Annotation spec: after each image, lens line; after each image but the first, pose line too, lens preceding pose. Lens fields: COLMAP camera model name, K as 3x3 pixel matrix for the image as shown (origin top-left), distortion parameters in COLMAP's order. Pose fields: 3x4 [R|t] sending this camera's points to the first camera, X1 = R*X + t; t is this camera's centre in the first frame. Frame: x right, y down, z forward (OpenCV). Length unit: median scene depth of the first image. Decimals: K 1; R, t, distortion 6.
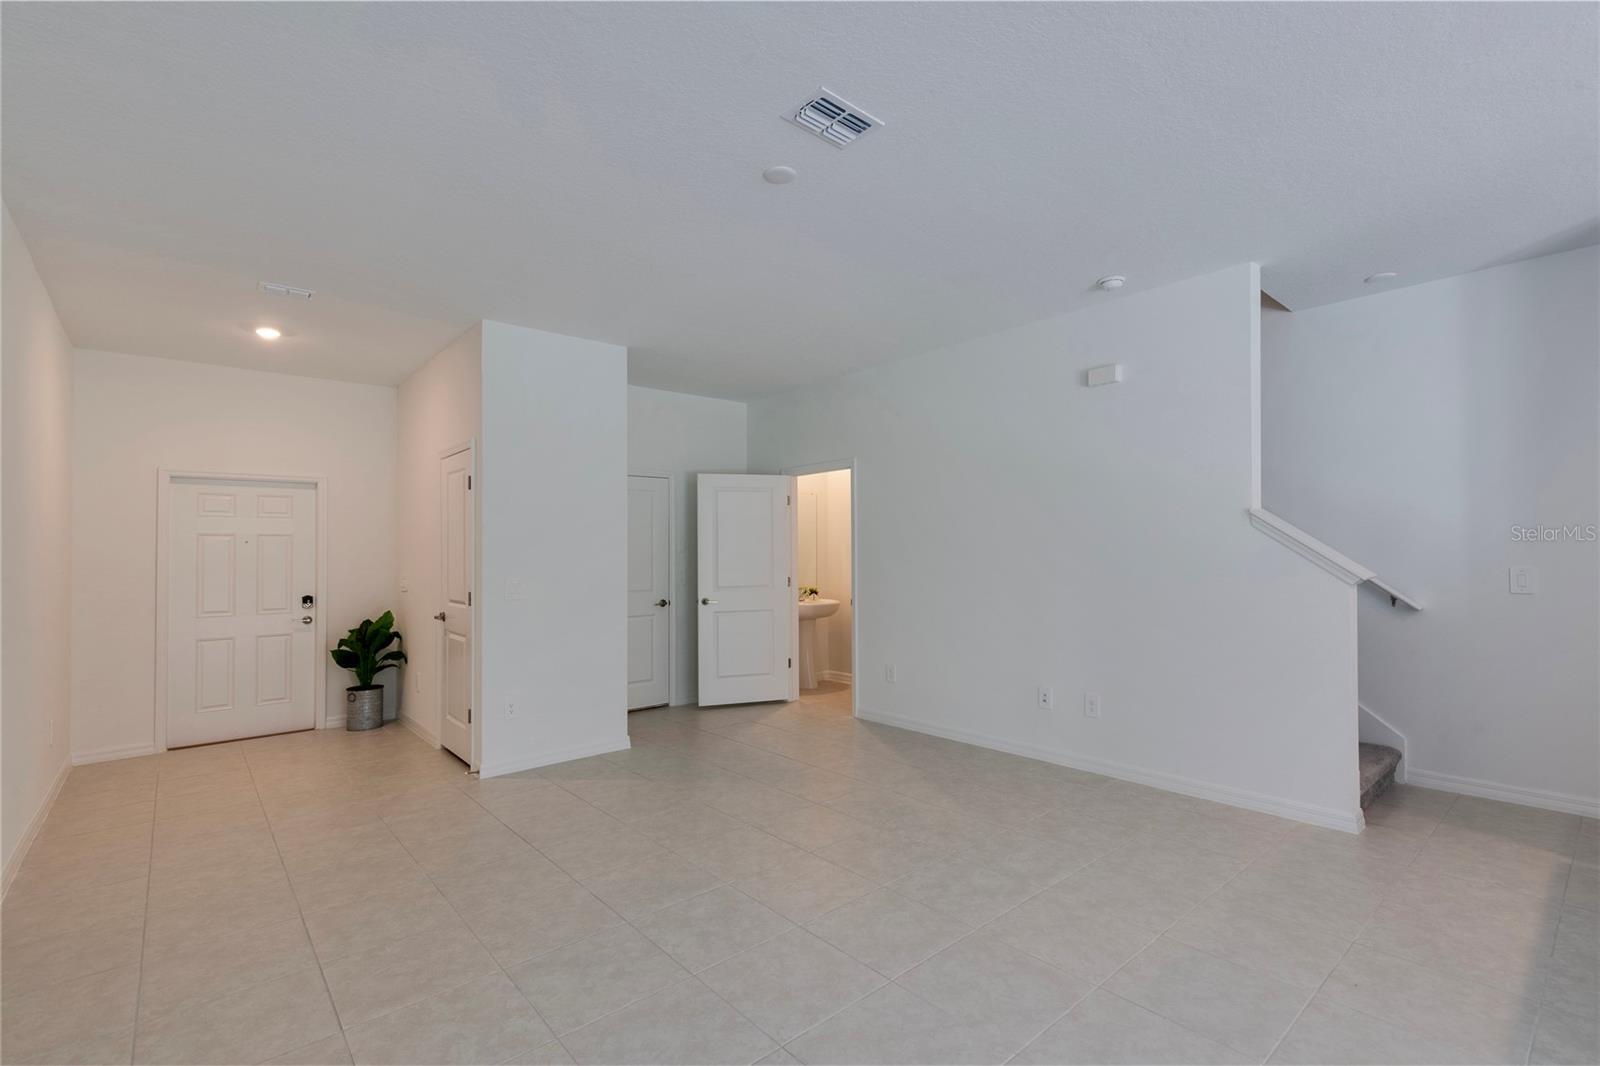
lens RADIAL K [[730.8, 0, 800.0], [0, 730.8, 533.0], [0, 0, 1]] dist [0.004232, -0.000479]
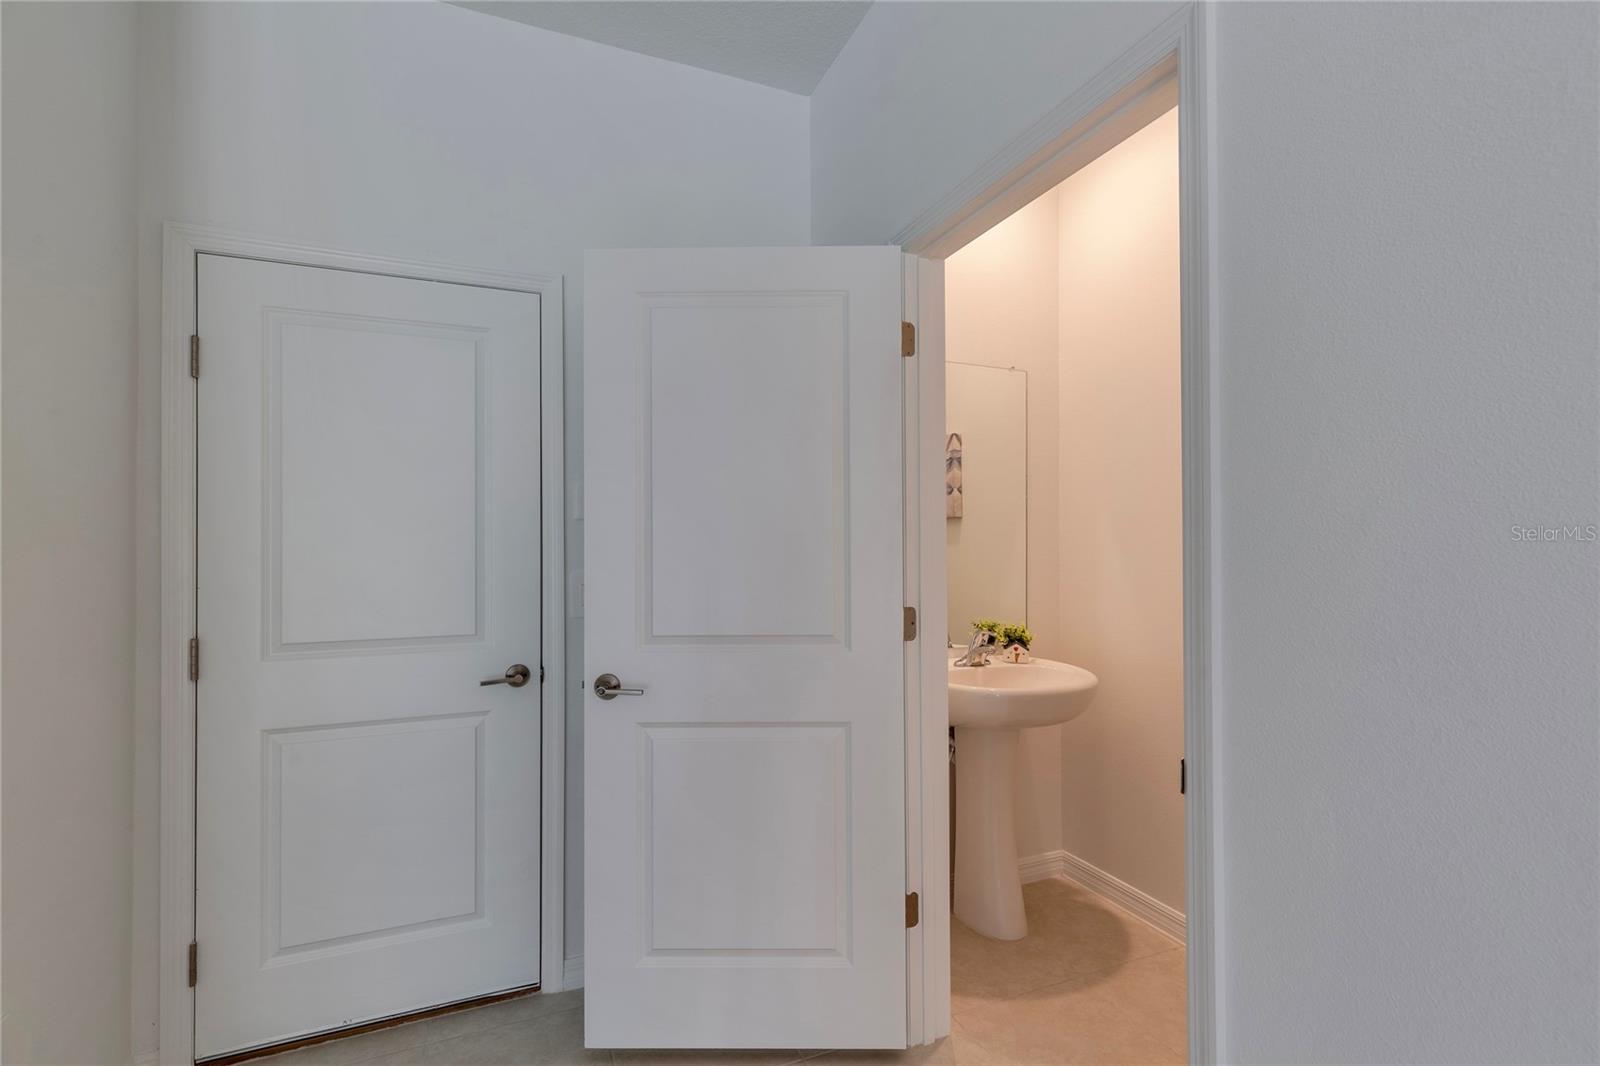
lens RADIAL K [[730.8, 0, 800.0], [0, 730.8, 533.0], [0, 0, 1]] dist [0.004232, -0.000479]
pose [[0.951108, -0.000751, -0.308856, 0.032435], [0.002932, 0.999974, 0.006596, 0.029614], [0.308843, -0.007179, 0.951086, 0.716197]]
